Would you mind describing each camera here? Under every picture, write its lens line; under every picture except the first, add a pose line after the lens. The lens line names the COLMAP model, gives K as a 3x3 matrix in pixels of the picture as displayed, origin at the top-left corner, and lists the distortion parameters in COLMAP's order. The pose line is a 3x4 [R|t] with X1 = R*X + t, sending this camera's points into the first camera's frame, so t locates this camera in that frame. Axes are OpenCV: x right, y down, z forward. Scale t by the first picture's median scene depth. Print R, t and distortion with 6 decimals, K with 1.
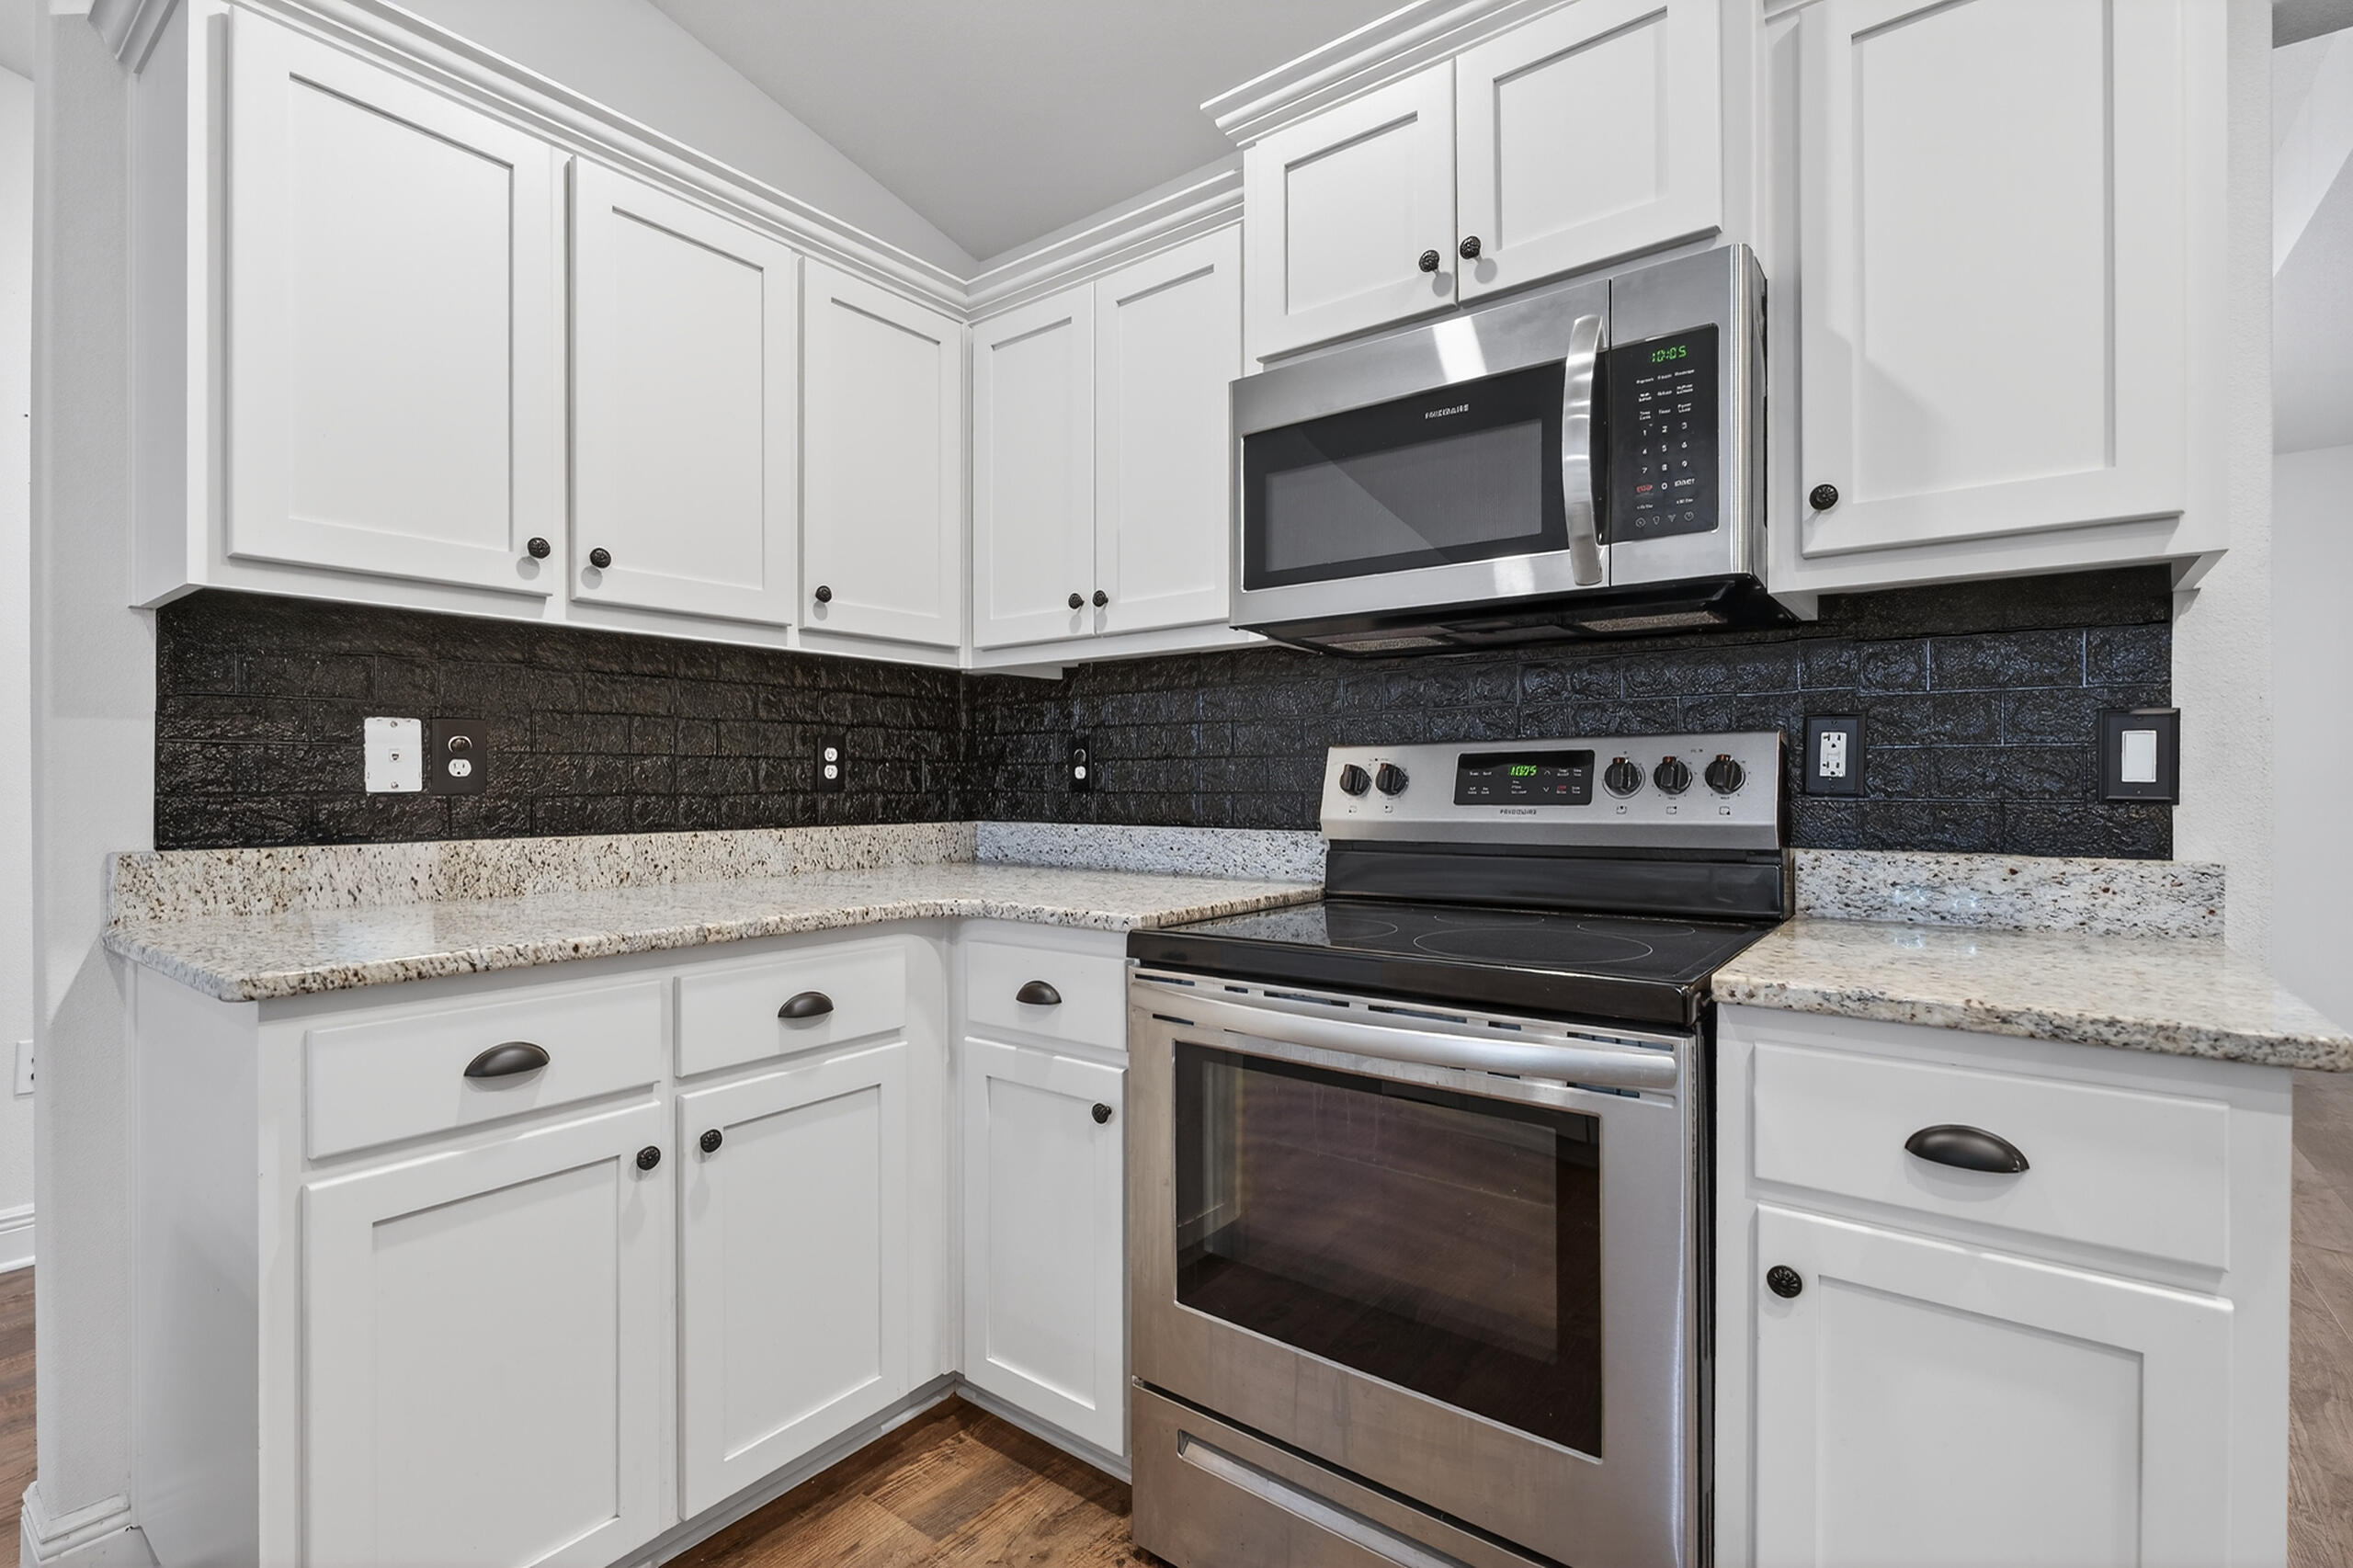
lens RADIAL K [[1066.0, 0, 1183.5], [0, 1066.0, 778.9], [0, 0, 1]] dist [-0.007263, -0.000316]
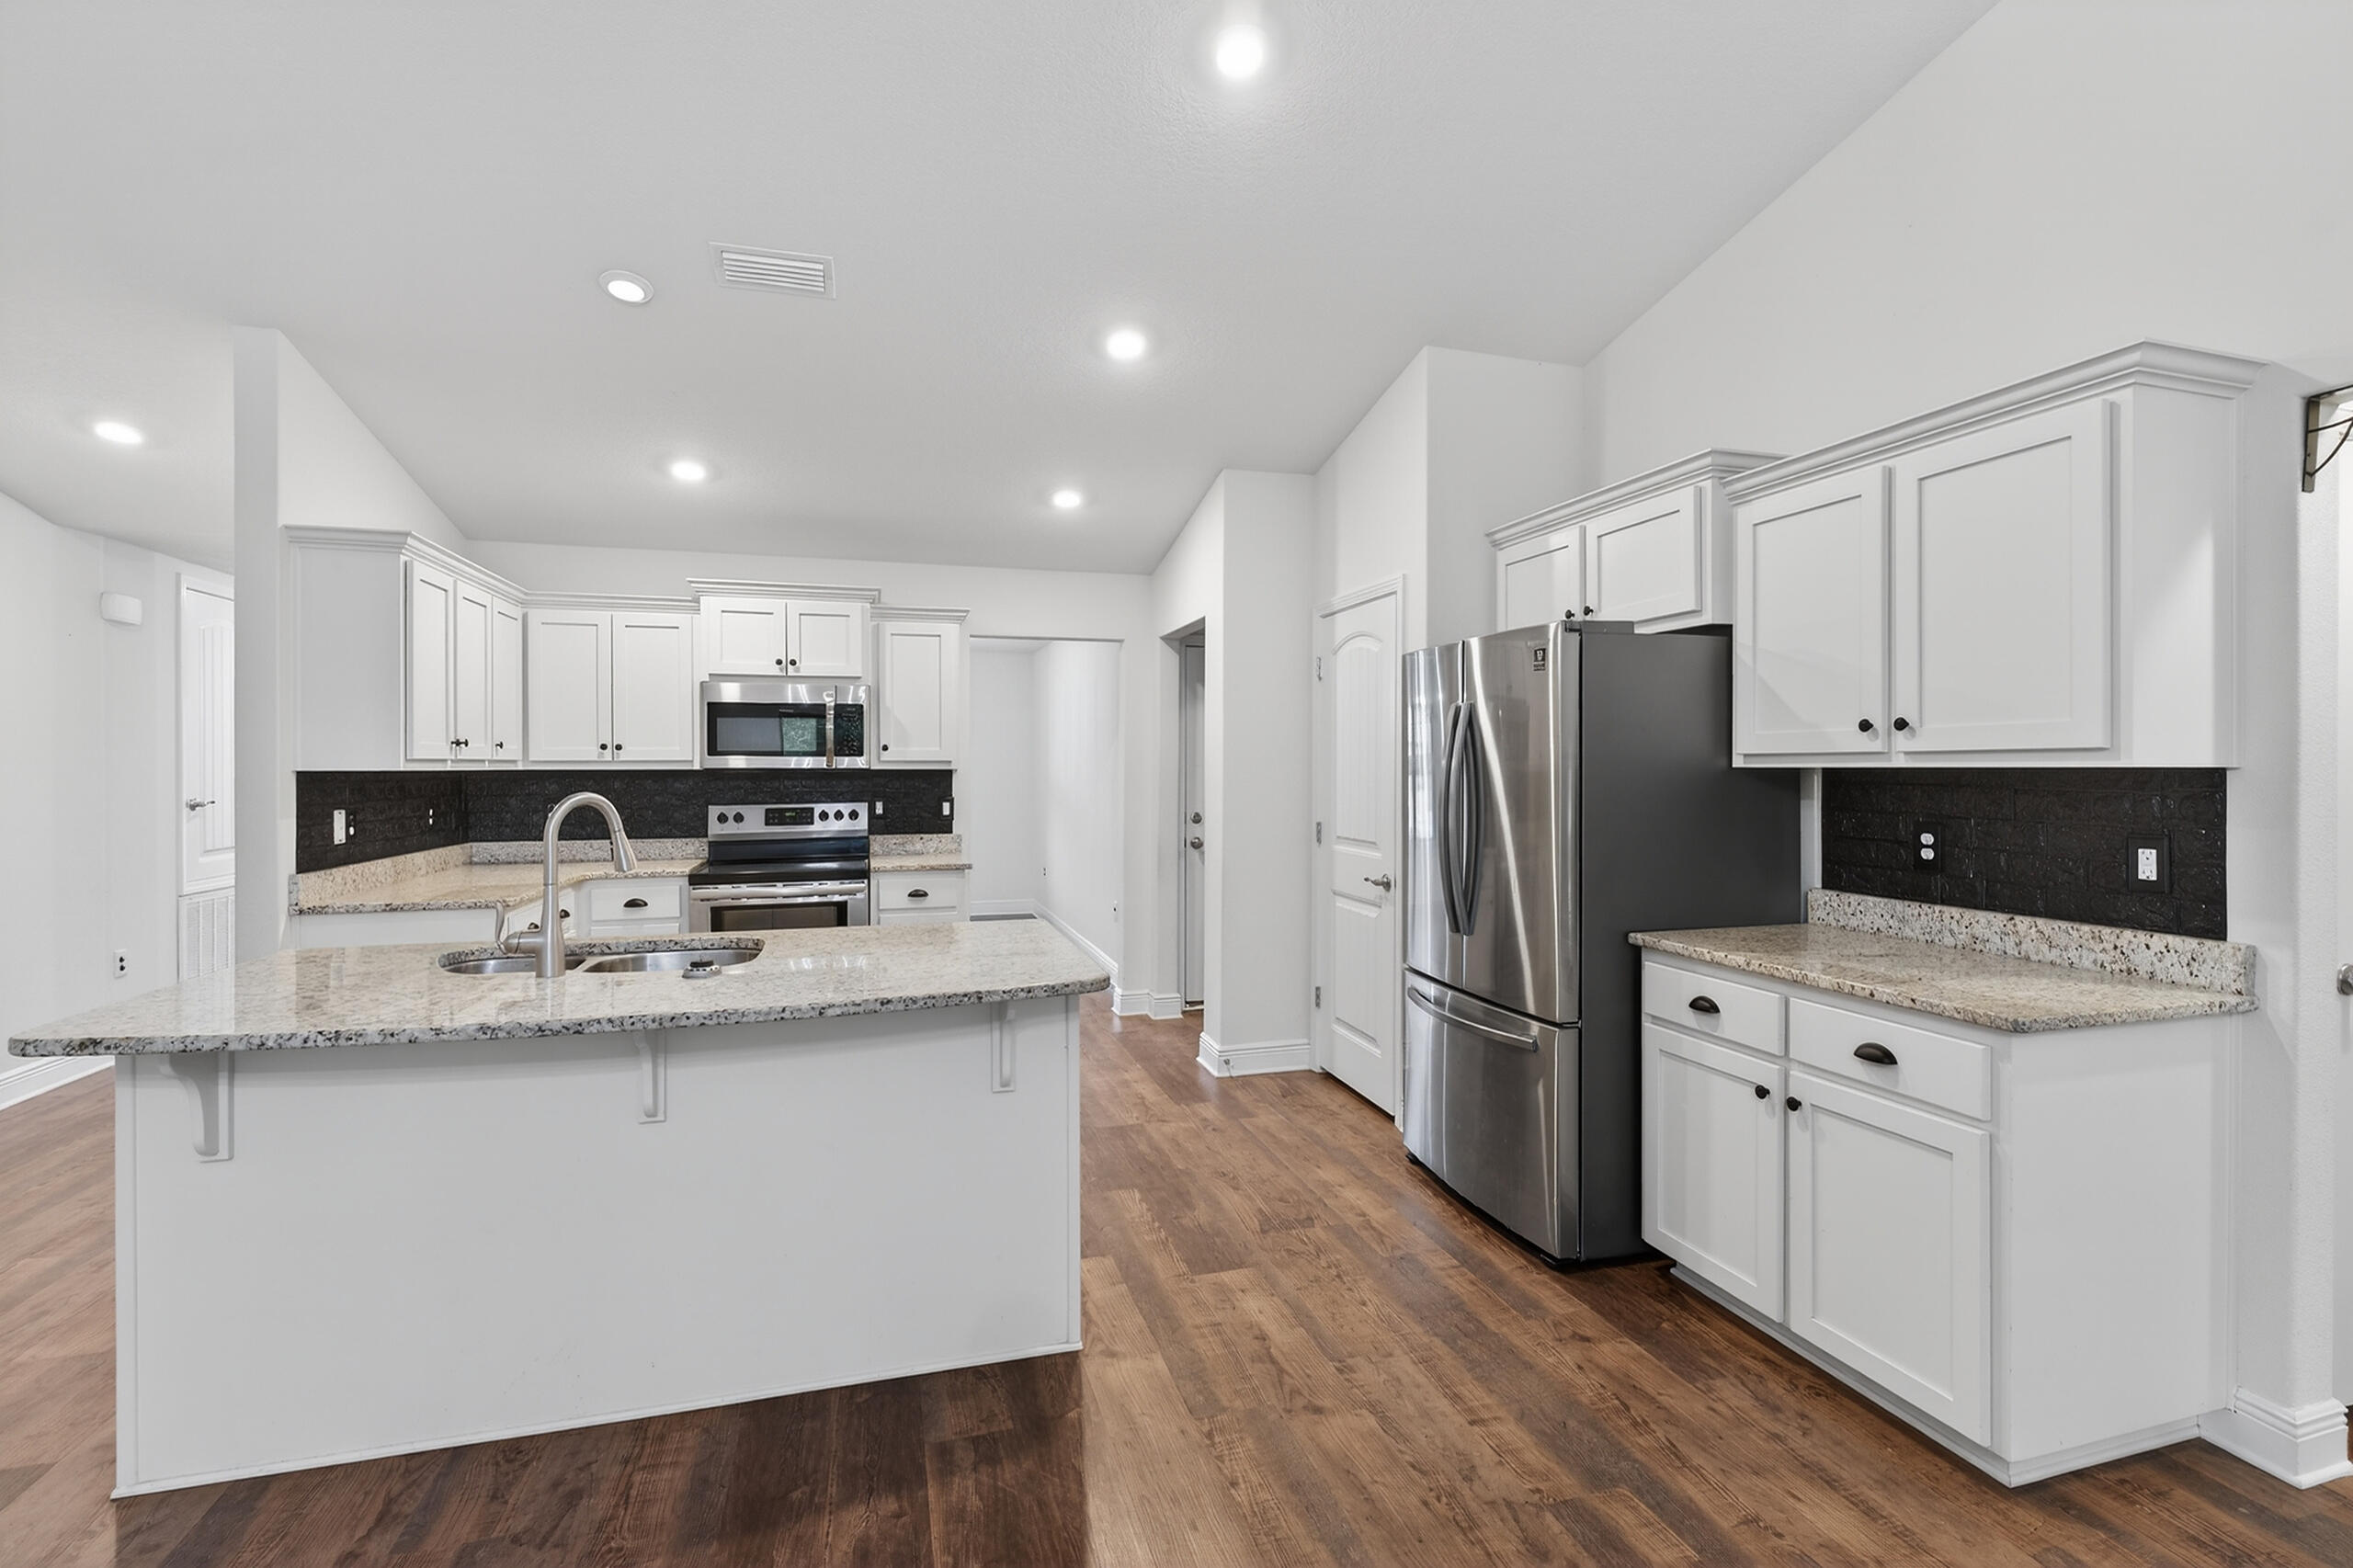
lens RADIAL K [[1066.0, 0, 1187.0], [0, 1066.0, 771.1], [0, 0, 1]] dist [-0.007263, -0.000316]
pose [[0.591407, -0.005425, 0.806355, -1.617014], [-0.001117, 0.999971, 0.007546, -0.171737], [-0.806373, -0.005364, 0.591383, -1.890817]]
